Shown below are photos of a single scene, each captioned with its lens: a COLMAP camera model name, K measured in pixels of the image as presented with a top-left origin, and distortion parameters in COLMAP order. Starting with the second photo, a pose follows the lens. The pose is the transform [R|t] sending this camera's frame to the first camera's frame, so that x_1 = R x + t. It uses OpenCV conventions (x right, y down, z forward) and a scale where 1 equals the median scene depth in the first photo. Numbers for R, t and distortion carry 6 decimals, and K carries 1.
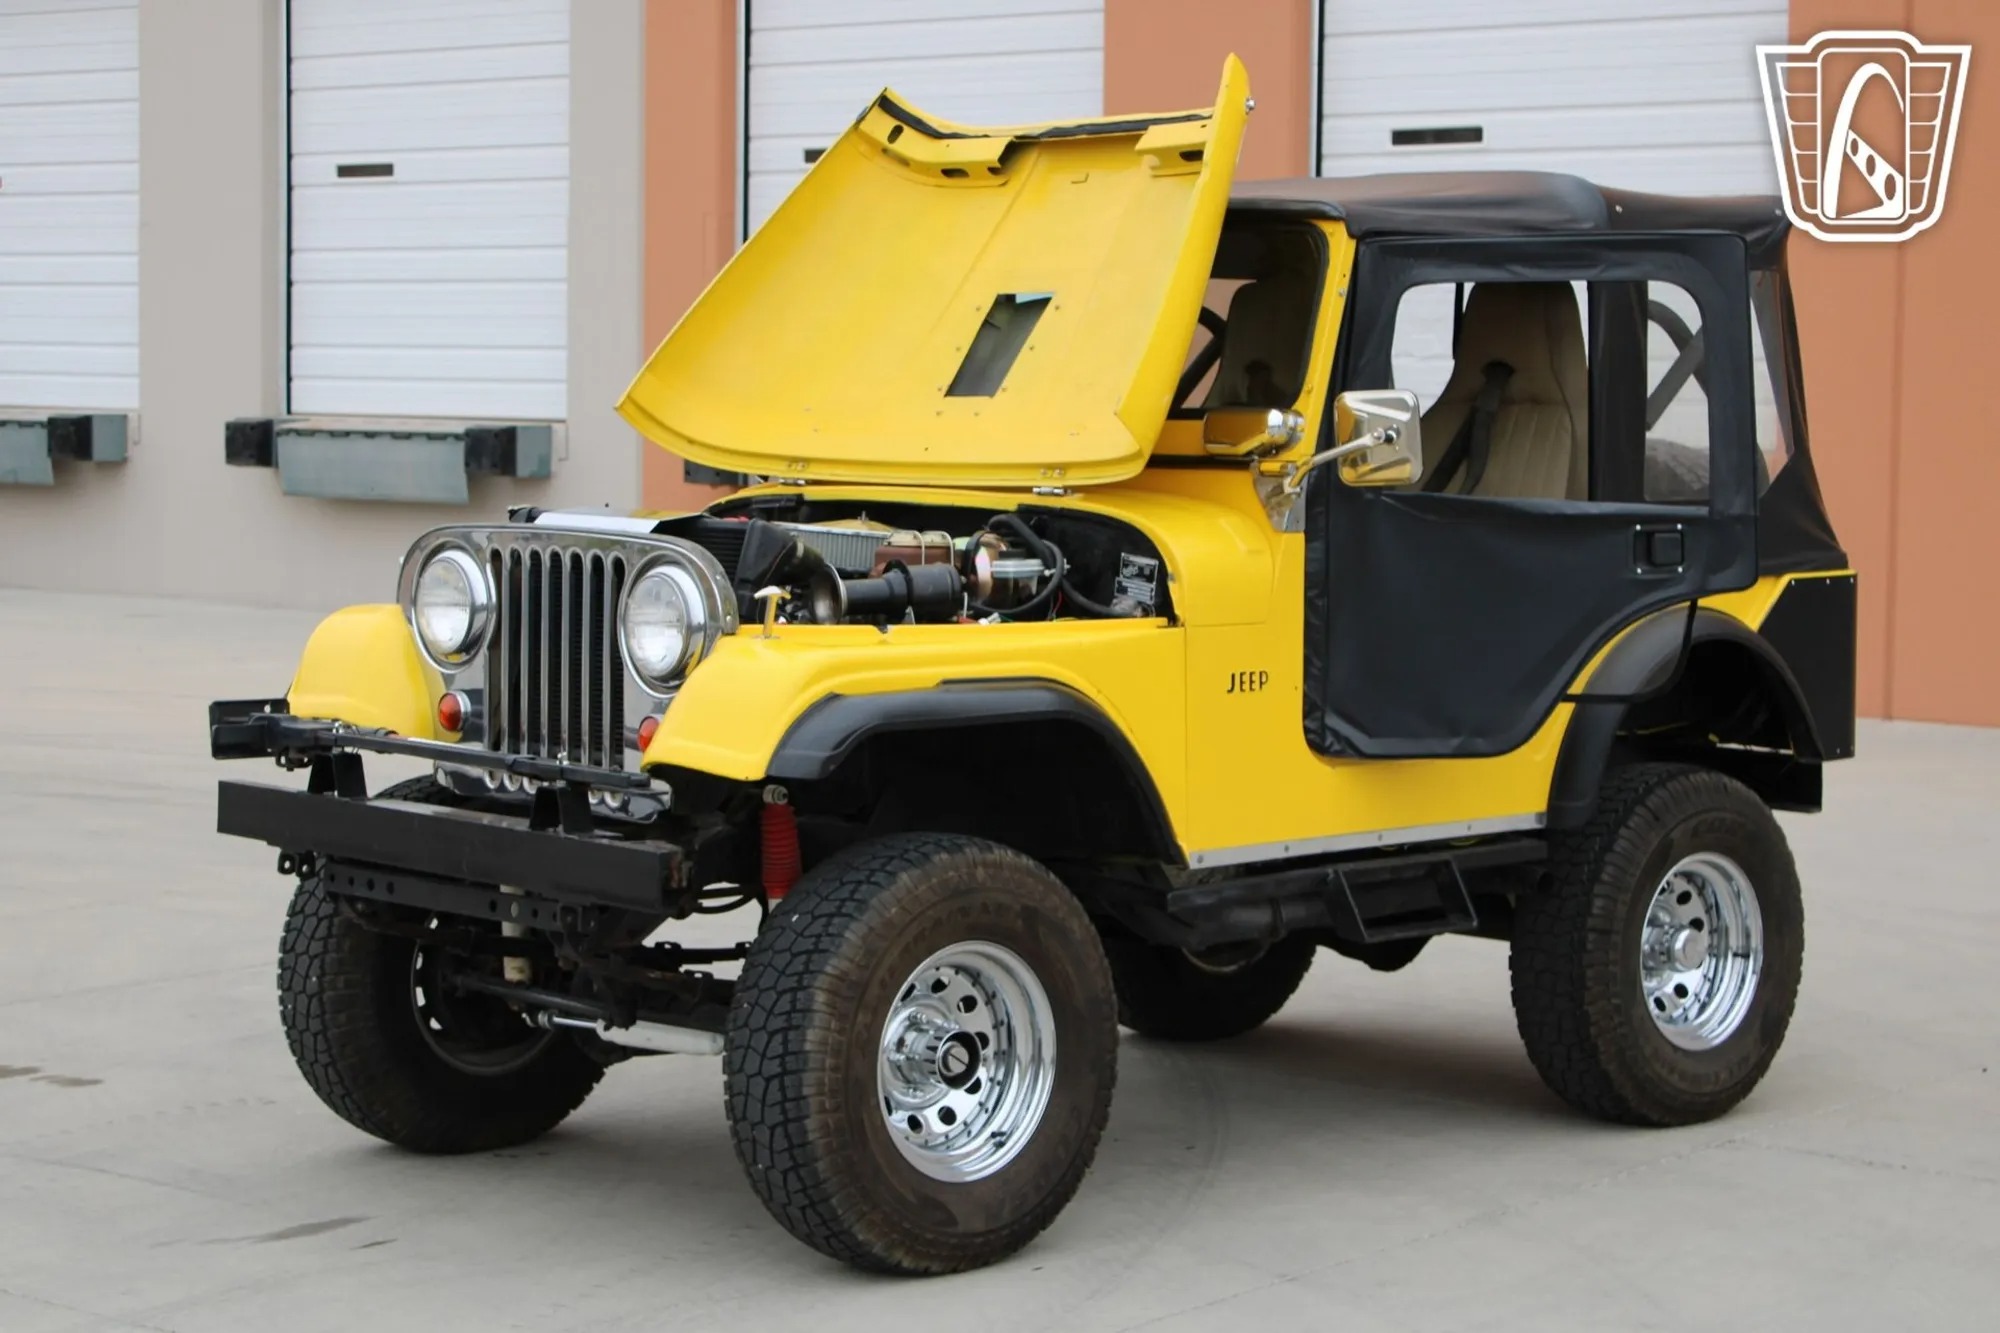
lens RADIAL K [[3754.1, 0, 989.4], [0, 3754.1, 608.6], [0, 0, 1]] dist [0.042863, -0.356656]
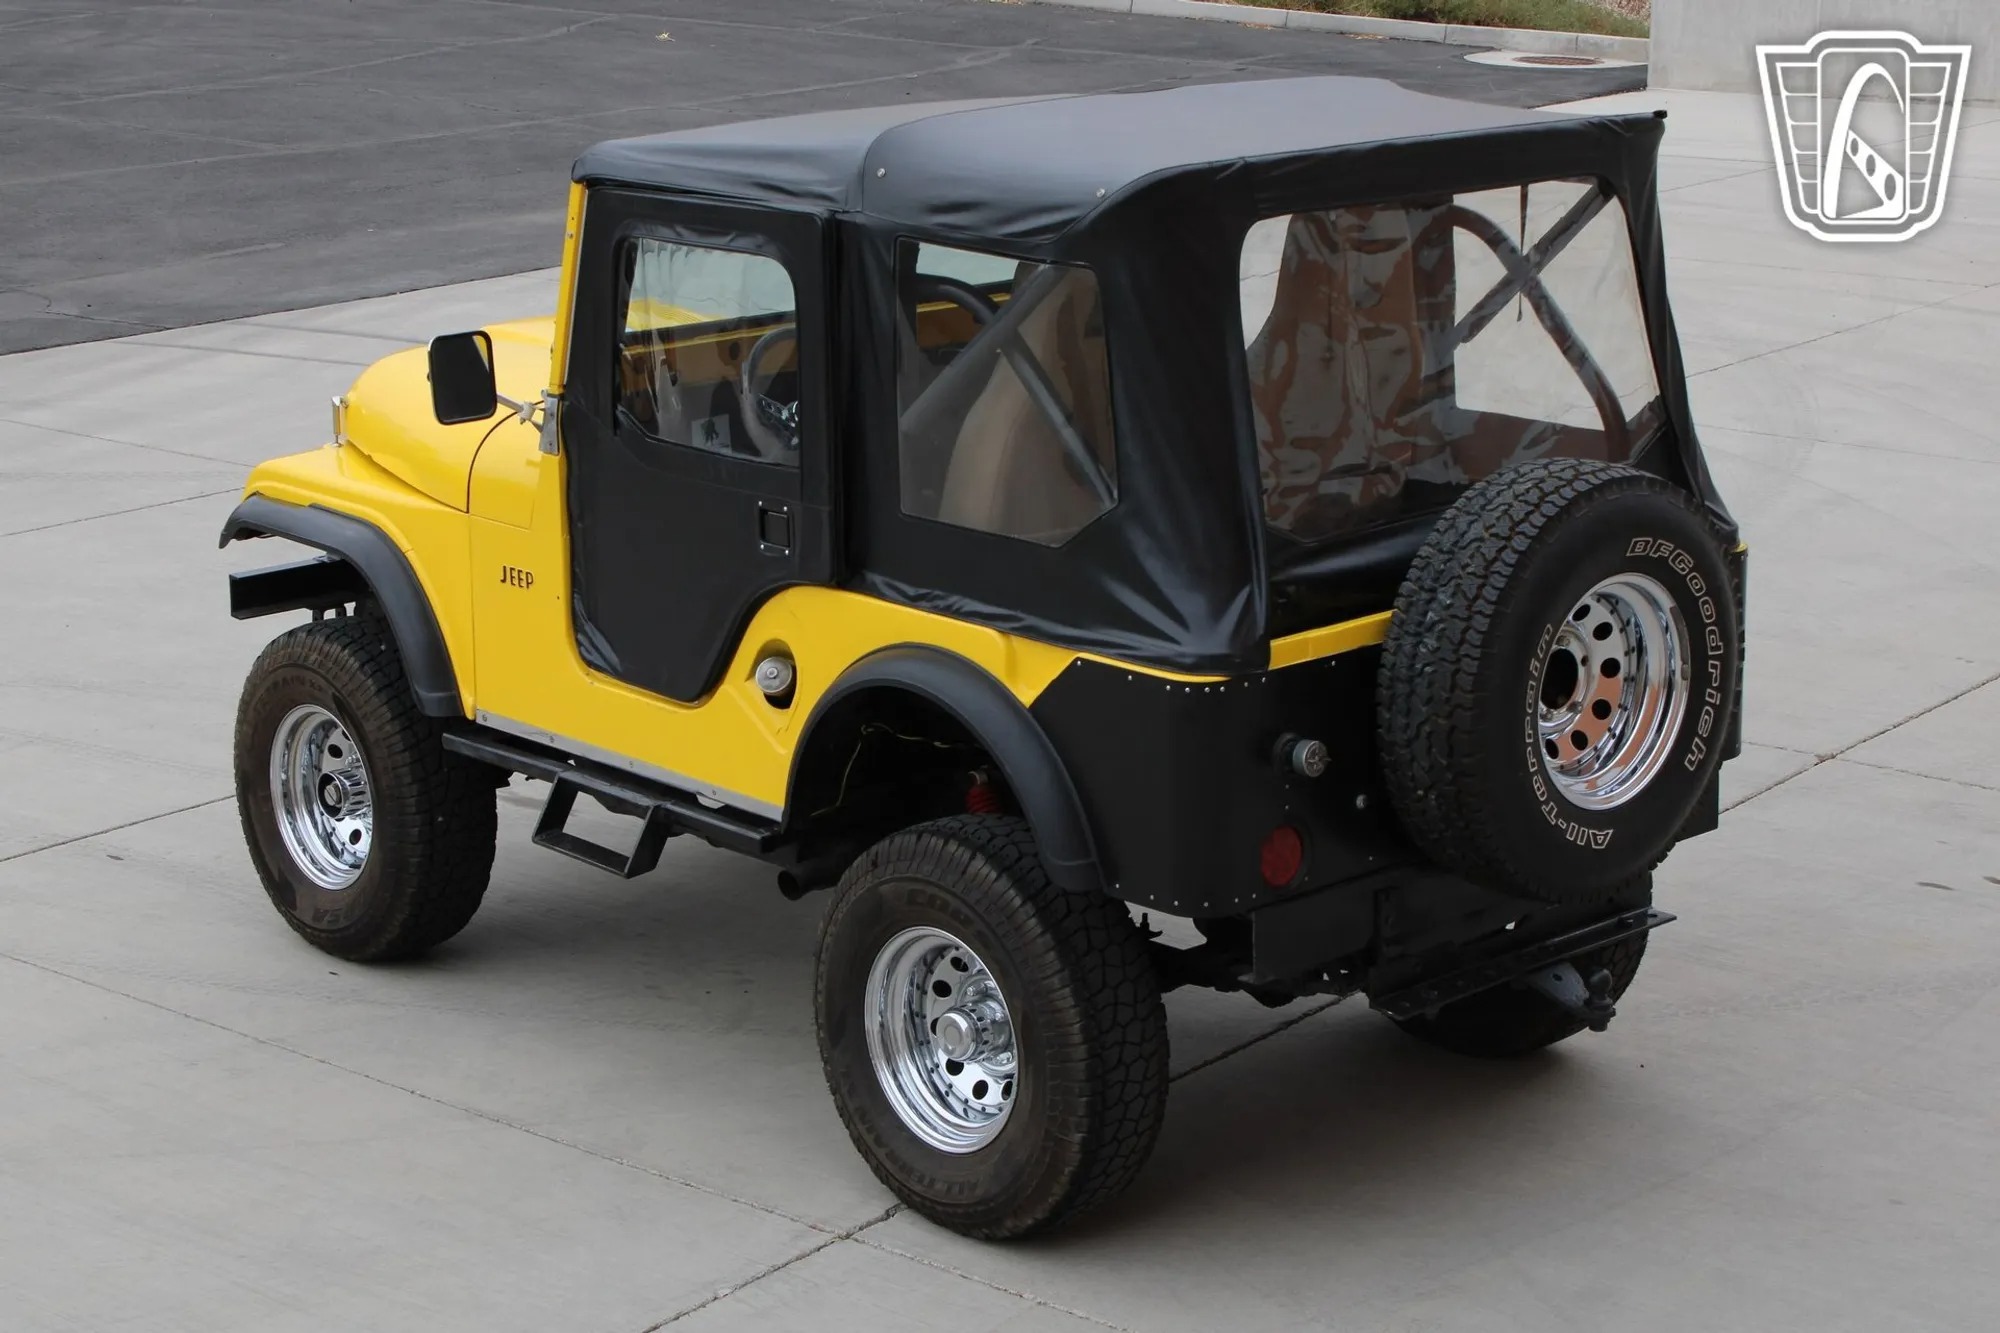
lens RADIAL K [[3504.8, 0, 956.7], [0, 3504.8, 547.3], [0, 0, 1]] dist [-0.000278, -0.013190]
pose [[-0.005608, 0.211321, -0.977401, 1.059971], [-0.054271, 0.975911, 0.211310, -0.211363], [0.998511, 0.054229, 0.005996, 1.107650]]
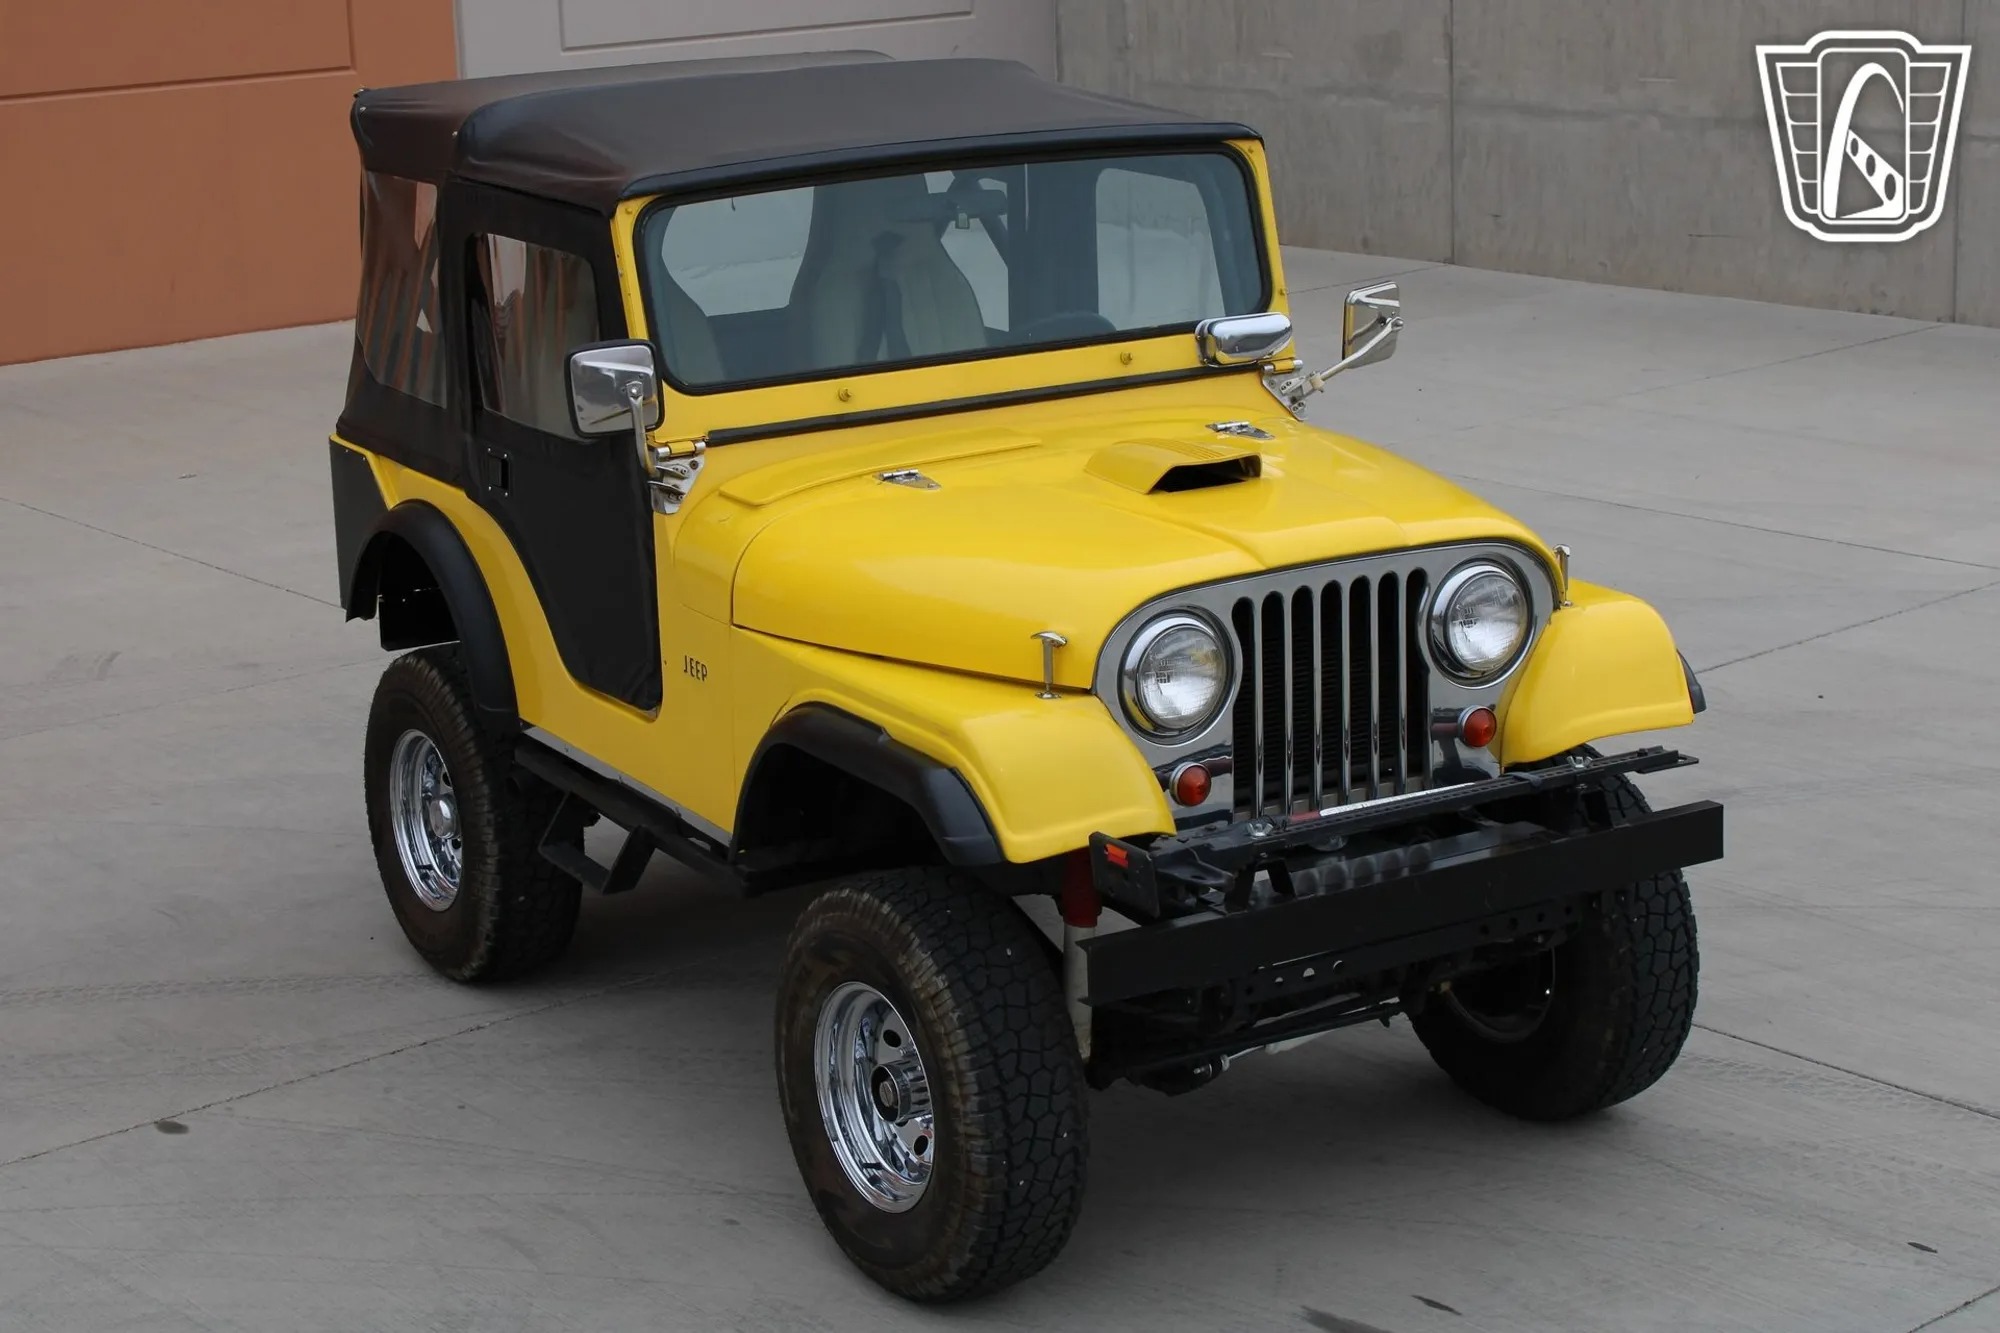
lens RADIAL K [[3568.0, 0, 998.2], [0, 3568.0, 671.7], [0, 0, 1]] dist [0.011774, 0.048778]
pose [[0.189122, -0.260596, 0.946743, -0.978093], [0.092640, 0.964577, 0.246999, -0.221426], [-0.977574, 0.040993, 0.206565, 0.865713]]
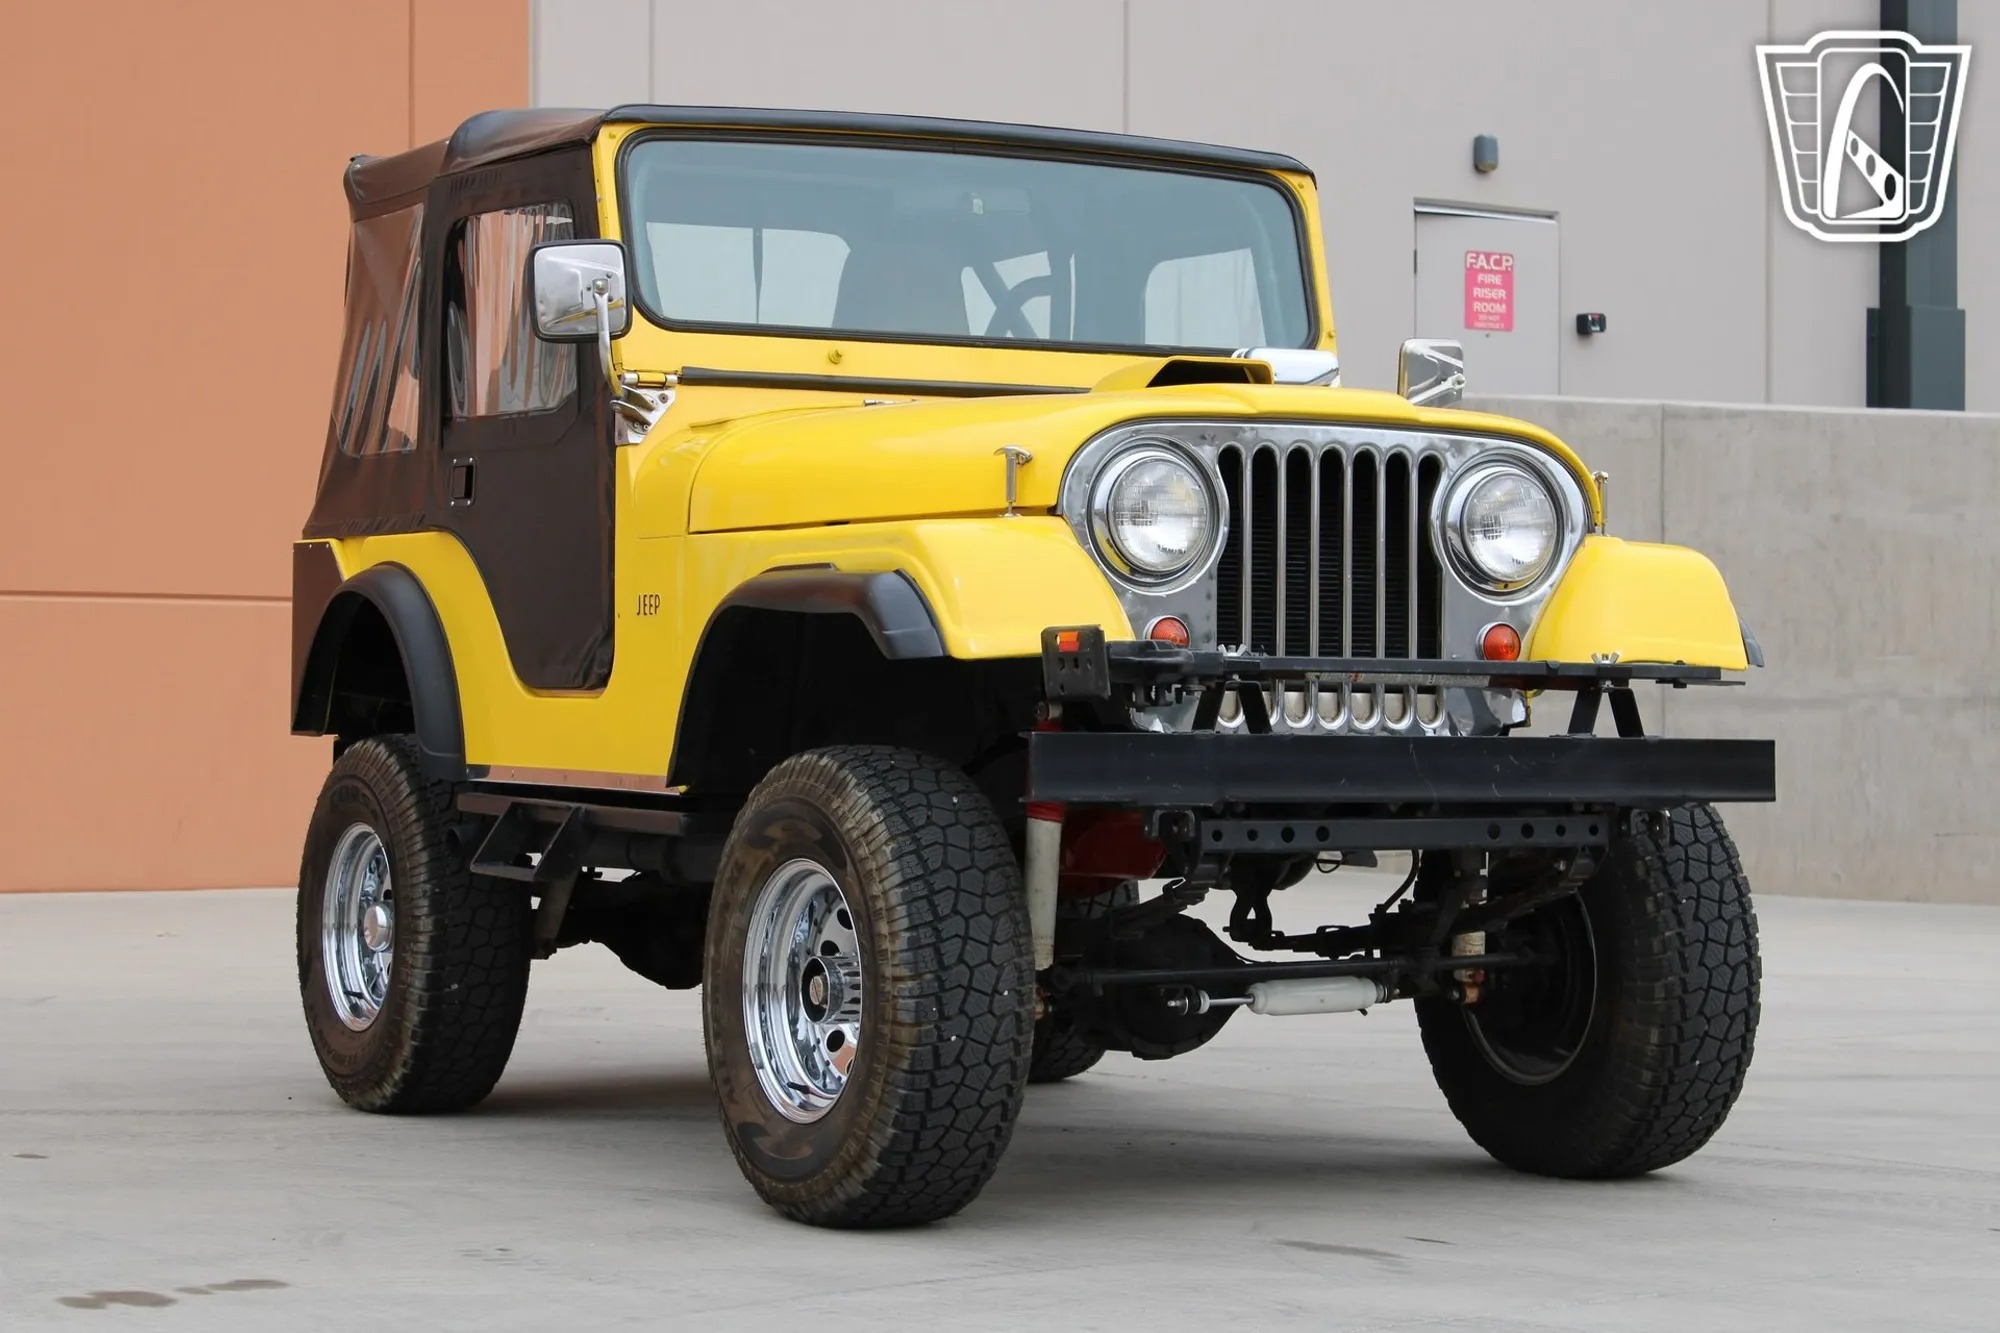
lens RADIAL K [[4318.7, 0, 1002.7], [0, 4318.7, 663.6], [0, 0, 1]] dist [0.069075, -0.029592]
pose [[0.243290, 0.001598, 0.969952, -1.089396], [0.056020, 0.998306, -0.015695, 0.045556], [-0.968335, 0.058155, 0.242789, 0.803454]]
